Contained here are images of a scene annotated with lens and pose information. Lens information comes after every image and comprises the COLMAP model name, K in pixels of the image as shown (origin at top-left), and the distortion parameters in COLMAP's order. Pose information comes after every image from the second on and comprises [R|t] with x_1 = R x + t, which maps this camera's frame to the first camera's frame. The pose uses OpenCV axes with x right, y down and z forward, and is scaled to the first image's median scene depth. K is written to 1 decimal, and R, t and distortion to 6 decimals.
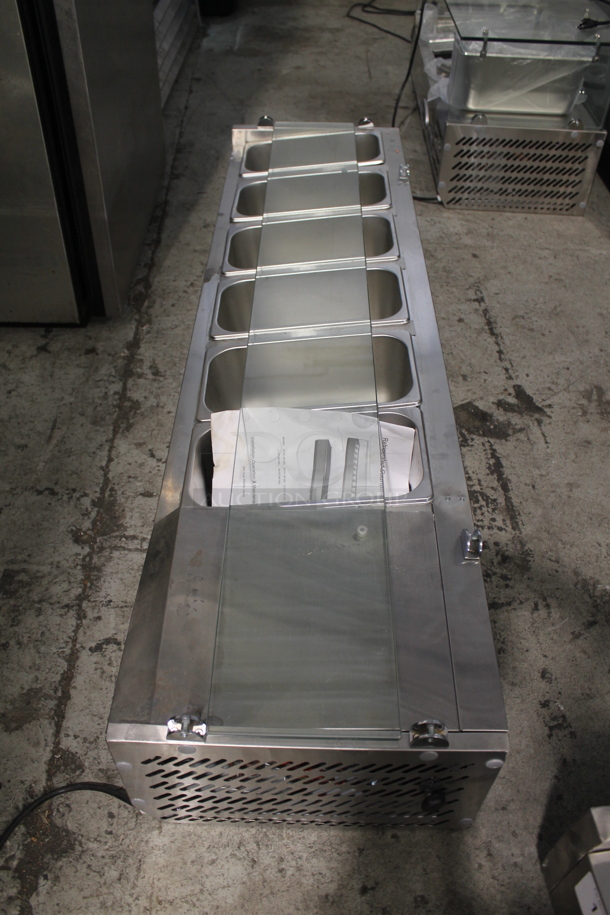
lens RADIAL K [[773.3, 0, 305.7], [0, 773.3, 462.3], [0, 0, 1]] dist [-0.163120, 0.139916]
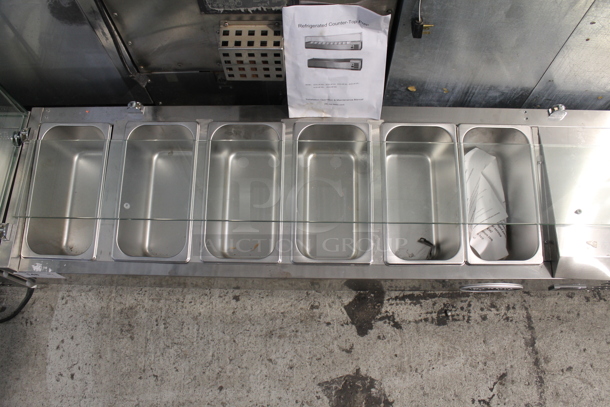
lens RADIAL K [[515.5, 0, 306.4], [0, 515.5, 205.2], [0, 0, 1]] dist [-0.163120, 0.139916]
pose [[0.004691, -0.943498, 0.331344, 0.096757], [0.724732, 0.231514, 0.648972, -0.780958], [-0.689015, 0.237091, 0.684869, 0.441202]]
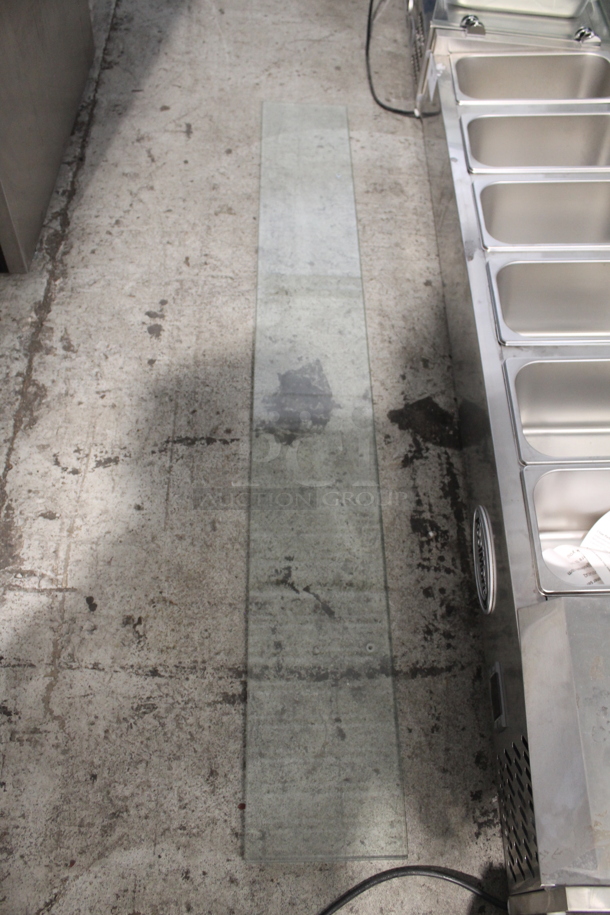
lens RADIAL K [[773.3, 0, 310.3], [0, 773.3, 456.4], [0, 0, 1]] dist [-0.163120, 0.139916]
pose [[0.998400, 0.033331, 0.045680, 0.045286], [-0.041745, 0.979357, 0.197781, -0.193667], [-0.038145, -0.199371, 0.979181, 0.147859]]
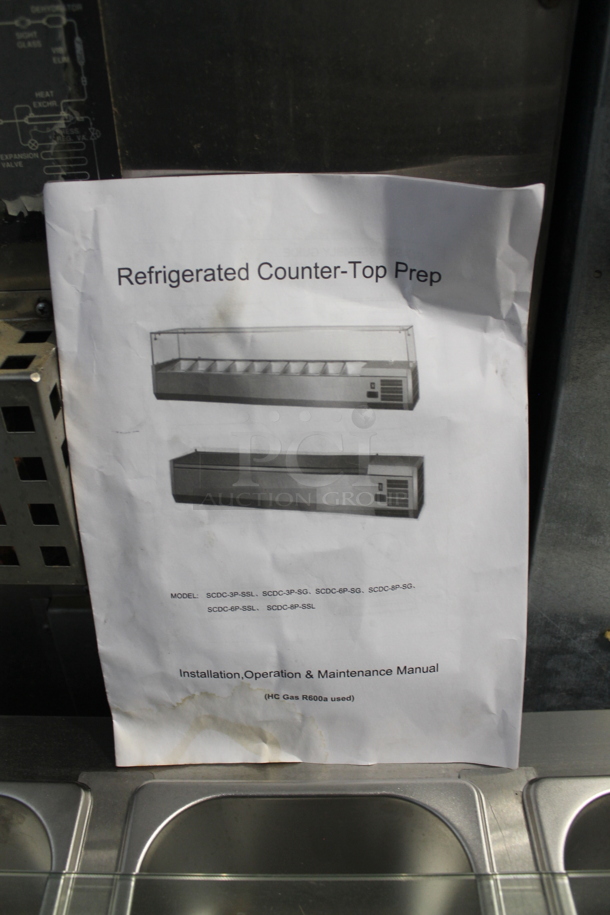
lens RADIAL K [[773.3, 0, 303.6], [0, 773.3, 453.2], [0, 0, 1]] dist [-0.163120, 0.139916]
pose [[-0.002508, -0.550397, 0.834899, 0.349778], [0.734278, 0.565756, 0.375174, -0.395413], [-0.678844, 0.613989, 0.402726, 0.782004]]
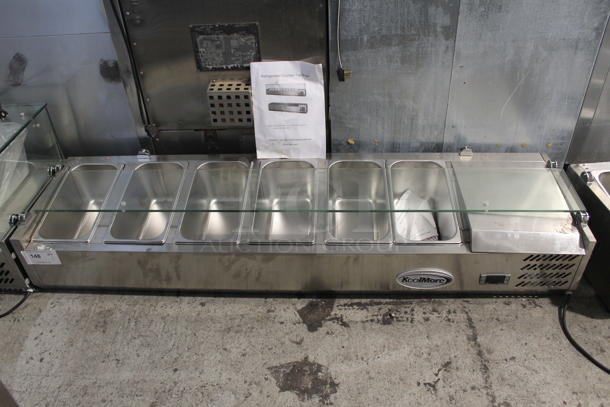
lens RADIAL K [[515.5, 0, 306.3], [0, 515.5, 204.2], [0, 0, 1]] dist [-0.163120, 0.139916]
pose [[0.038875, -0.640596, 0.766893, -0.420001], [0.743352, 0.531423, 0.406223, -0.603467], [-0.667769, 0.554280, 0.496848, 0.432524]]
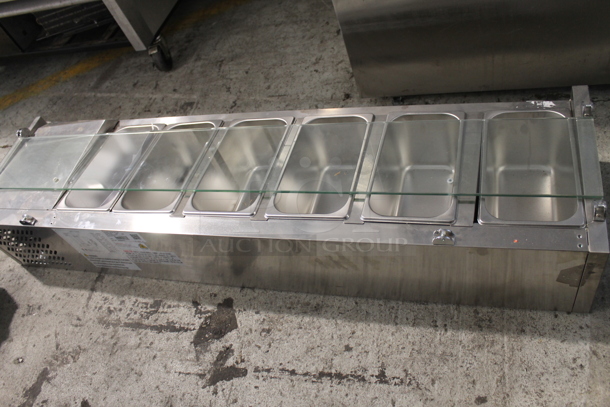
lens RADIAL K [[515.5, 0, 305.0], [0, 515.5, 202.8], [0, 0, 1]] dist [-0.163120, 0.139916]
pose [[-0.215942, 0.797331, -0.563588, 0.524892], [-0.480169, 0.415871, 0.772328, -0.896258], [0.850181, 0.437395, 0.293050, 0.826314]]
